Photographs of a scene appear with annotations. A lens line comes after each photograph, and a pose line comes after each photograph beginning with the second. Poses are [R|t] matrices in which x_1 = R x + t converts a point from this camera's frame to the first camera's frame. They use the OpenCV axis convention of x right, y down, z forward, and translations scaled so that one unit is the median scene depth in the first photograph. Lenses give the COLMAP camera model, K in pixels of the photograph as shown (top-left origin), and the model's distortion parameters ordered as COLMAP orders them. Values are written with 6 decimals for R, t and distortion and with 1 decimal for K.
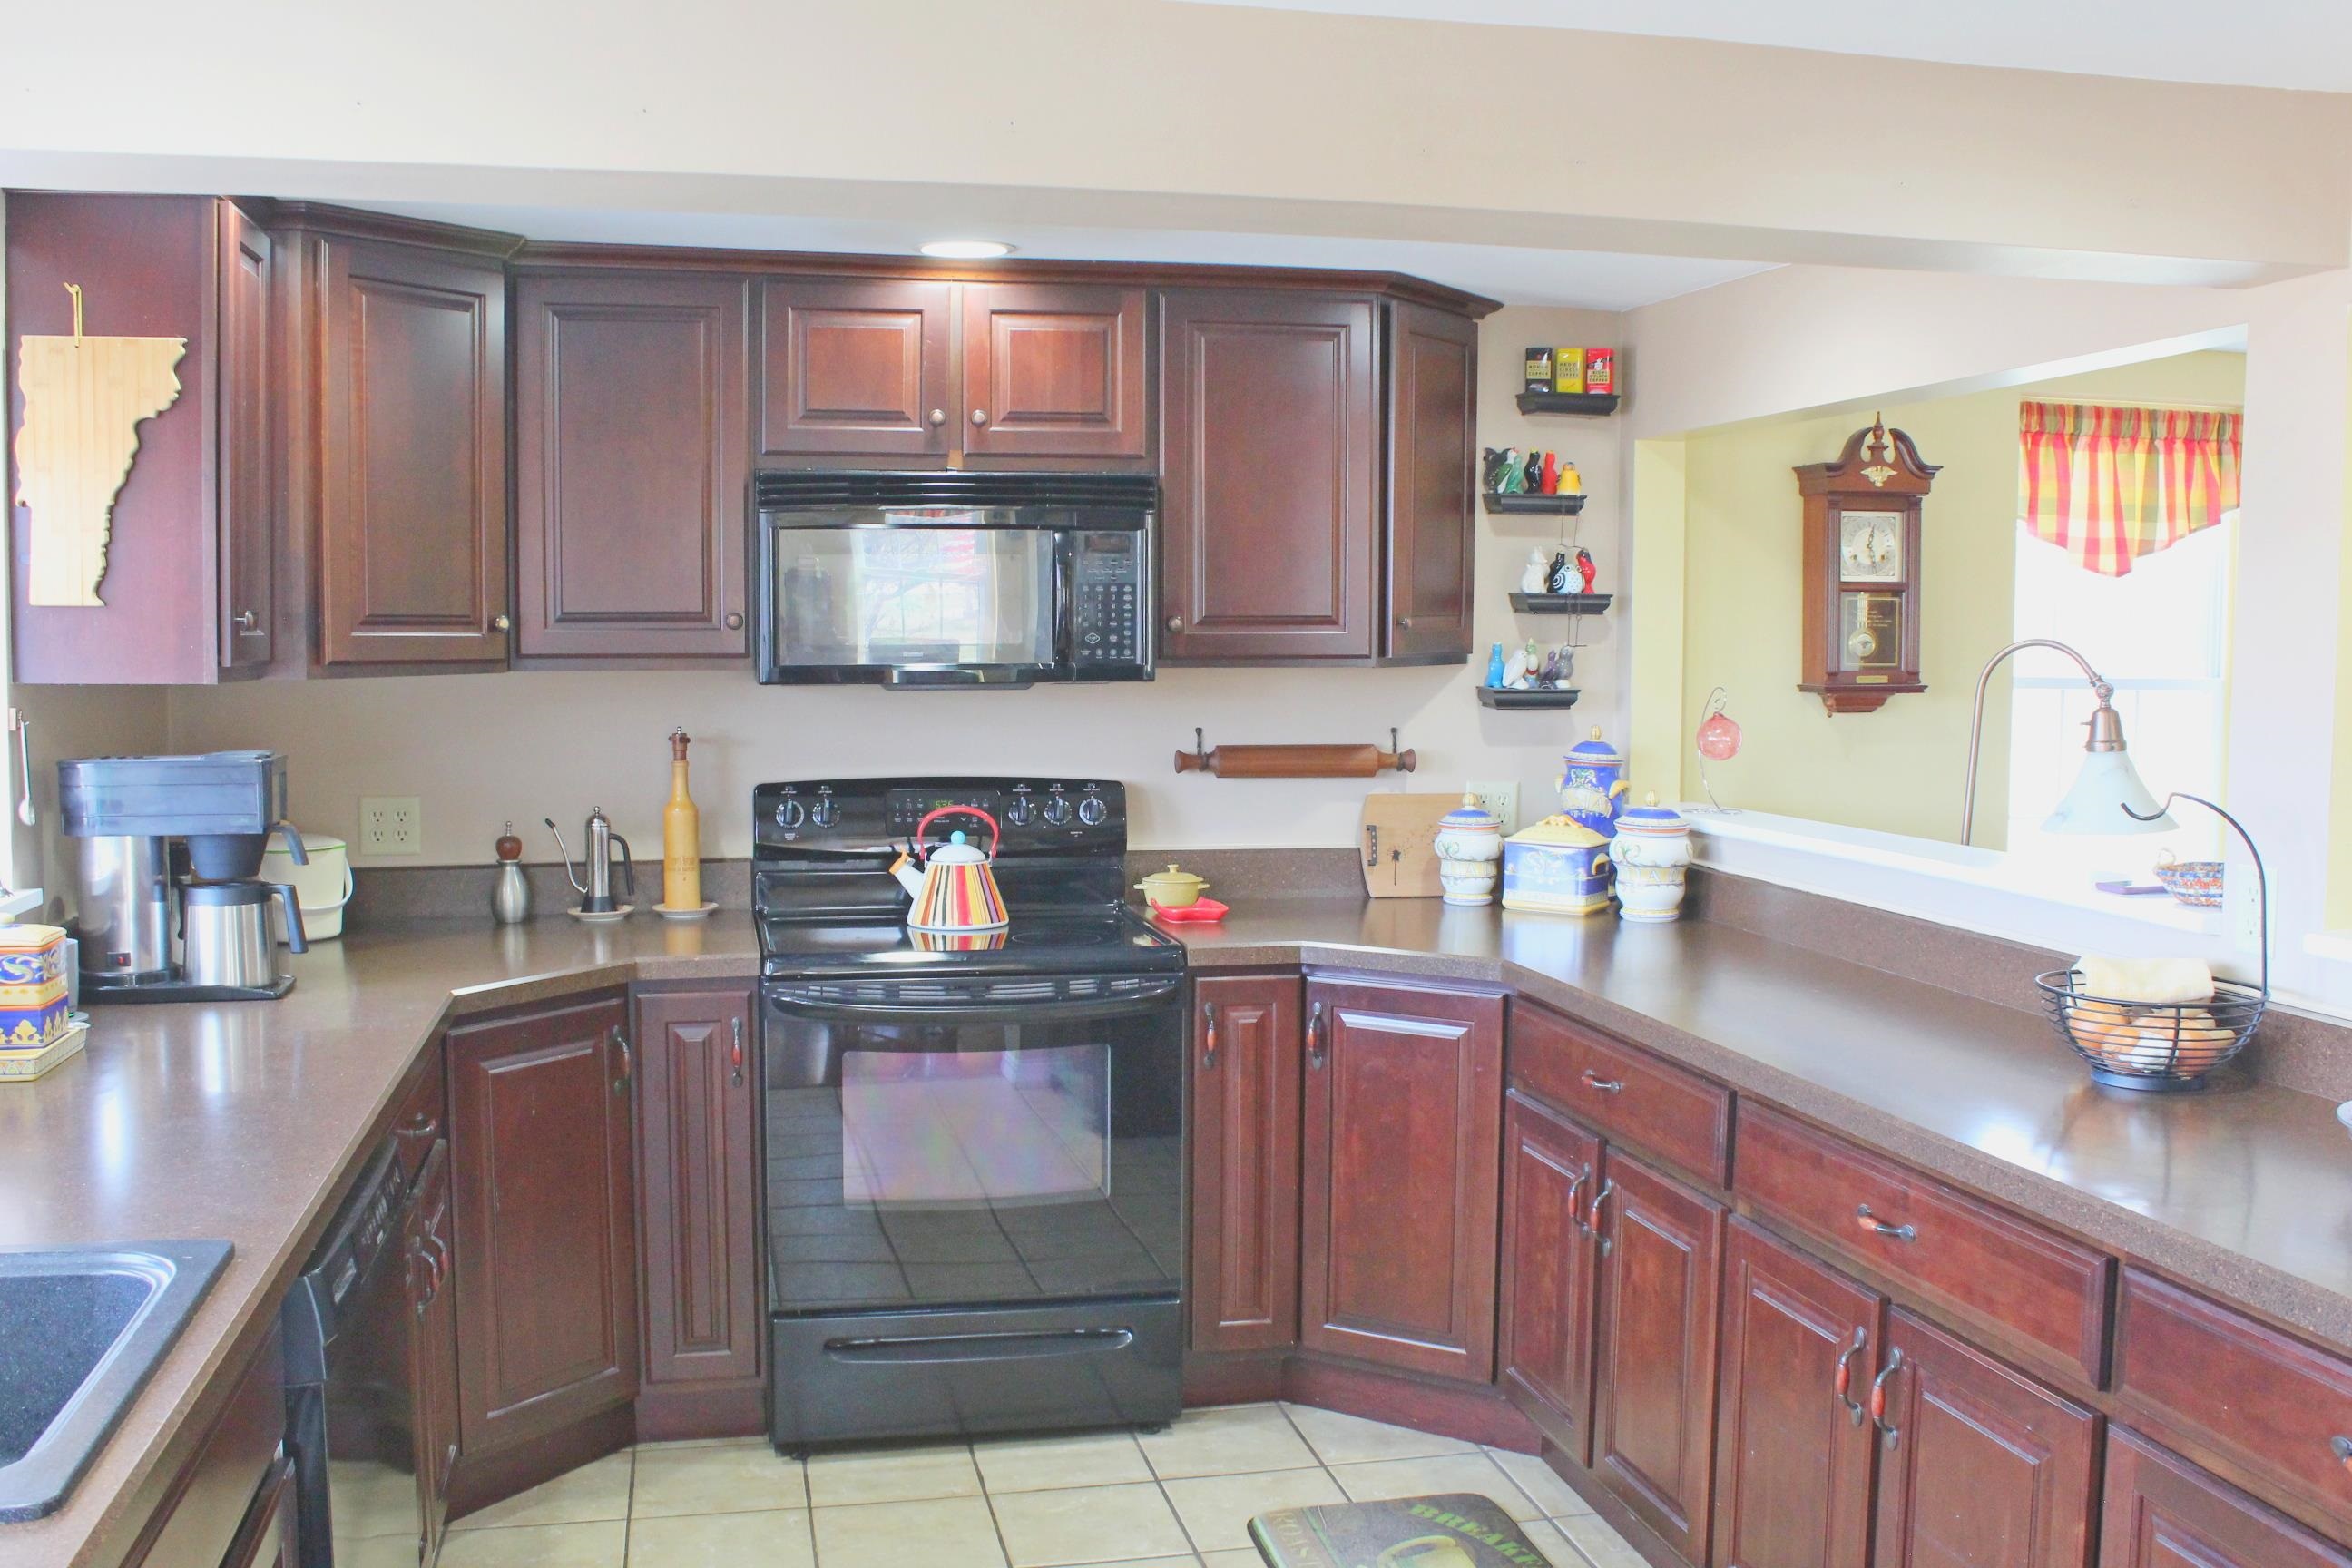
lens RADIAL K [[2211.6, 0, 1173.9], [0, 2211.6, 785.9], [0, 0, 1]] dist [-0.003099, 0.000000]
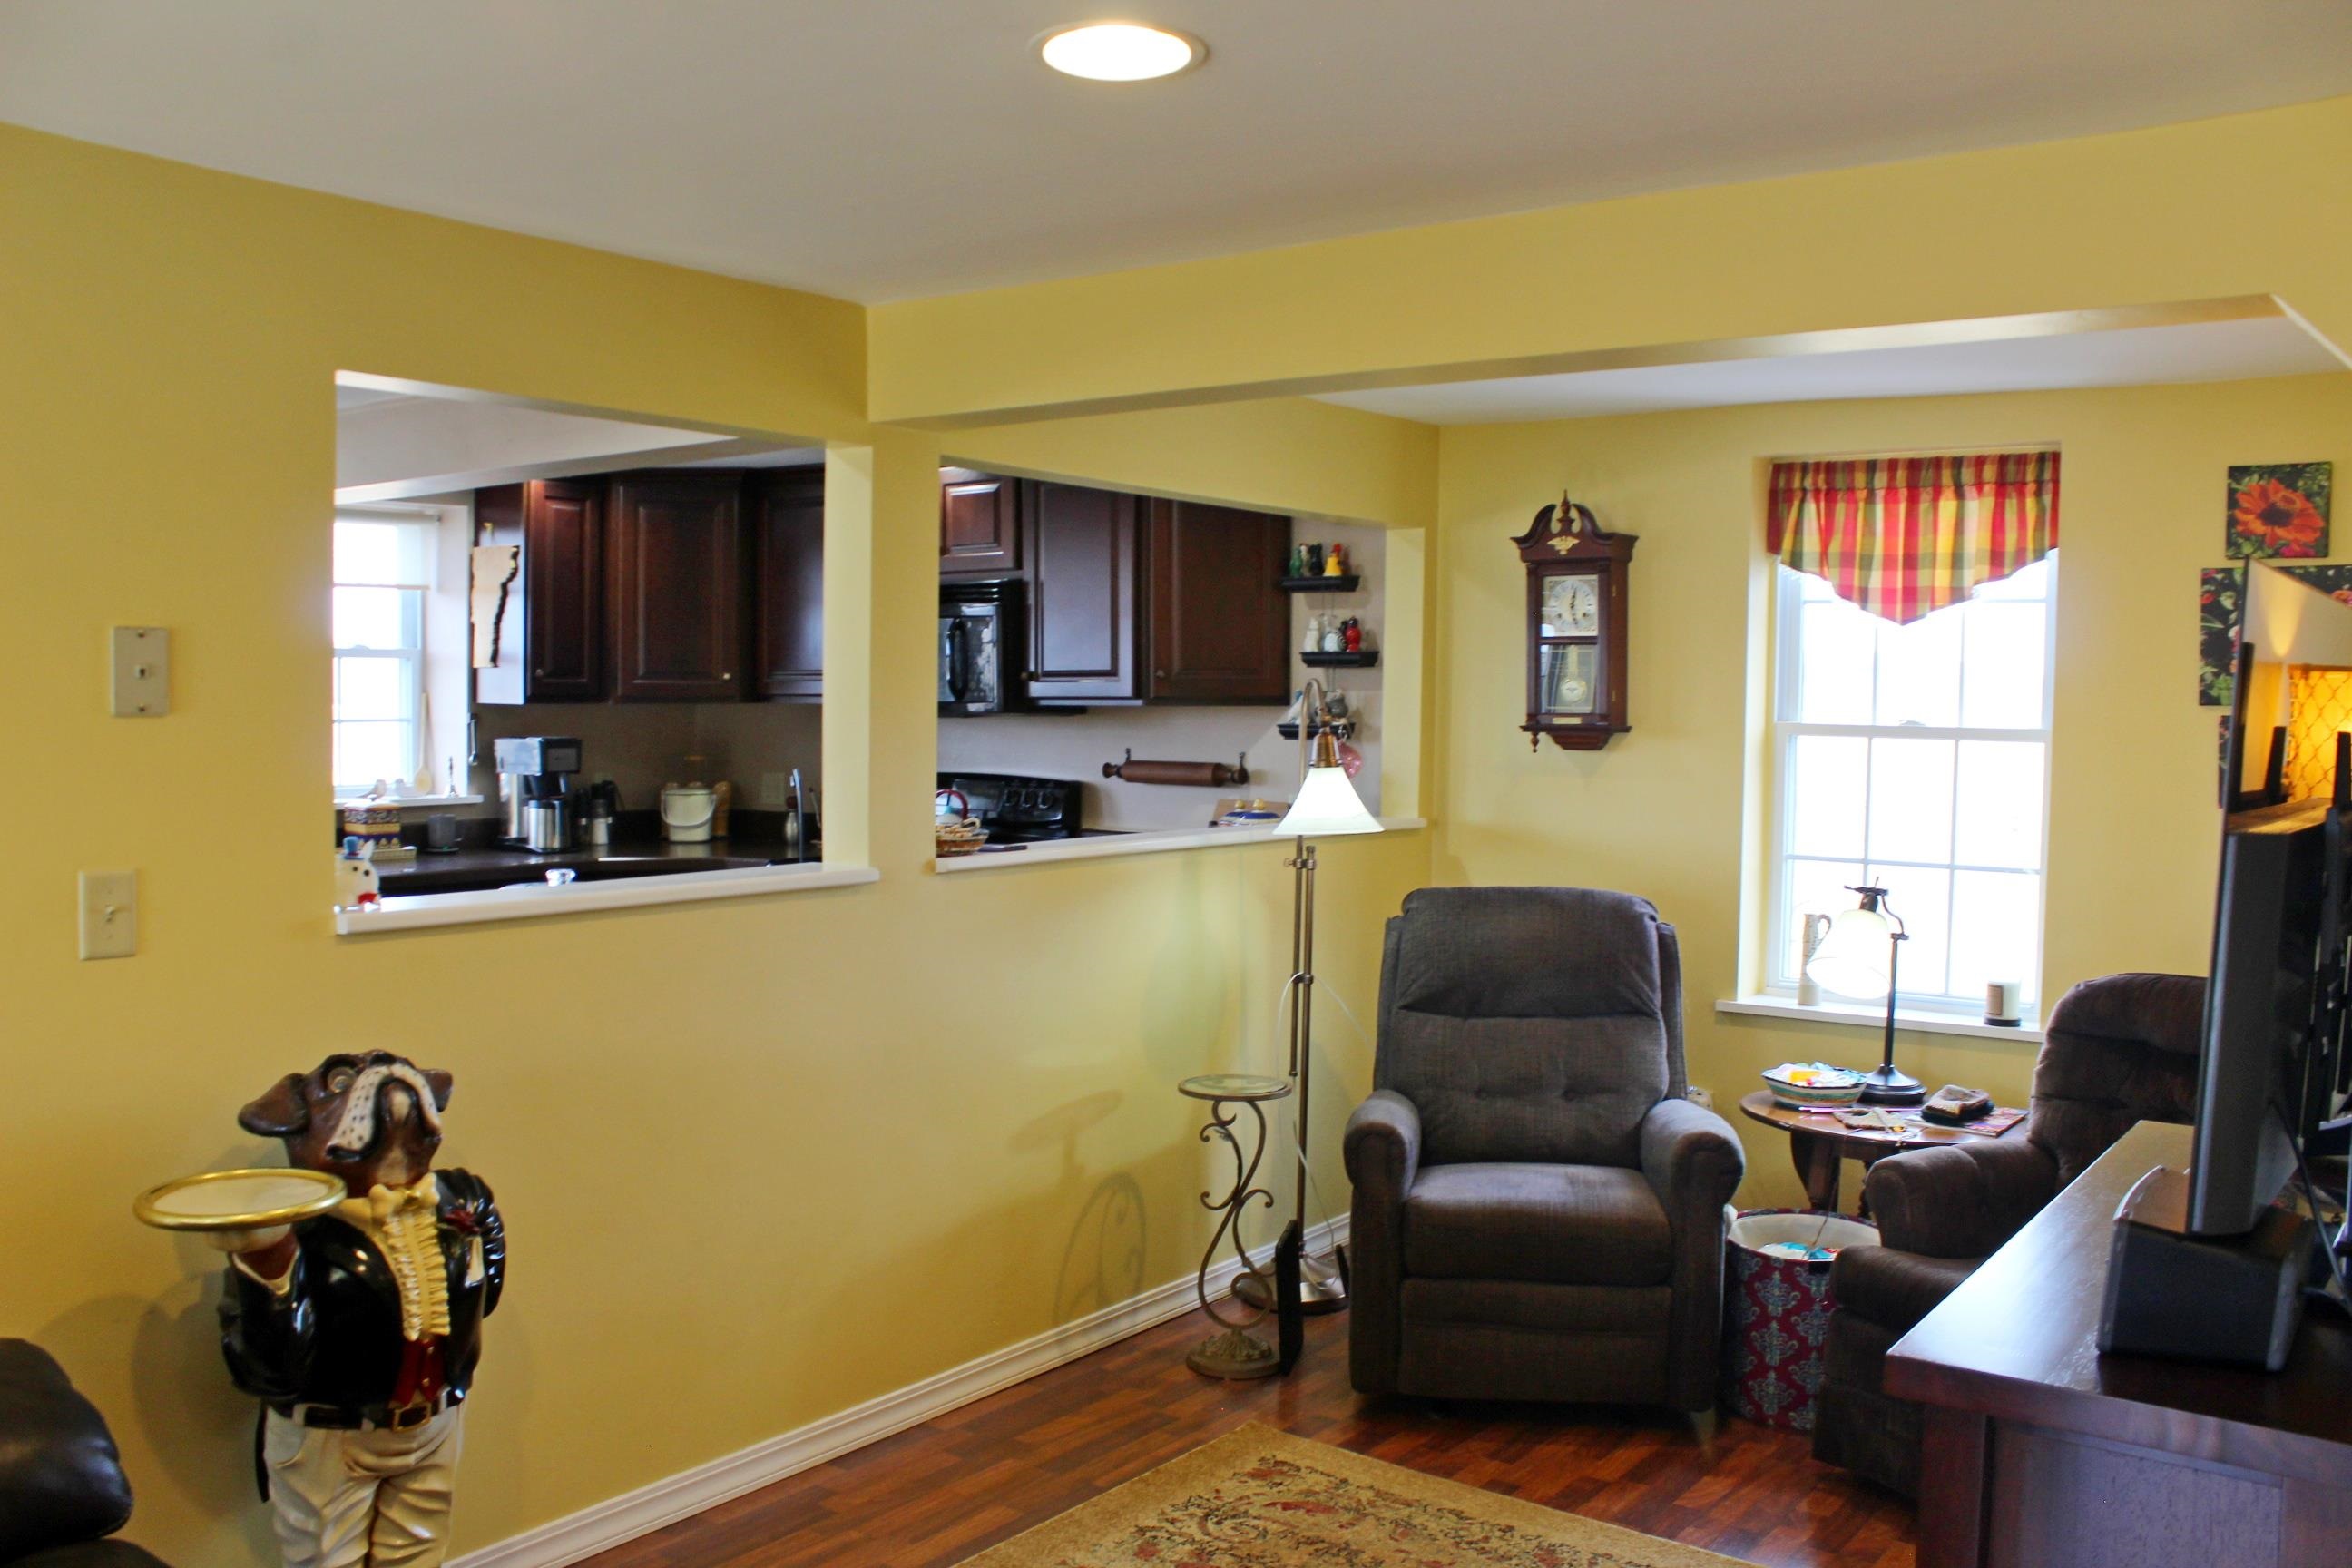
lens RADIAL K [[1967.3, 0, 1175.5], [0, 1967.3, 785.6], [0, 0, 1]] dist [0.001433, -0.001238]
pose [[0.641195, 0.039666, -0.766352, 0.976040], [-0.058545, 0.998281, 0.002687, -0.006543], [0.765141, 0.043143, 0.642415, 0.194521]]
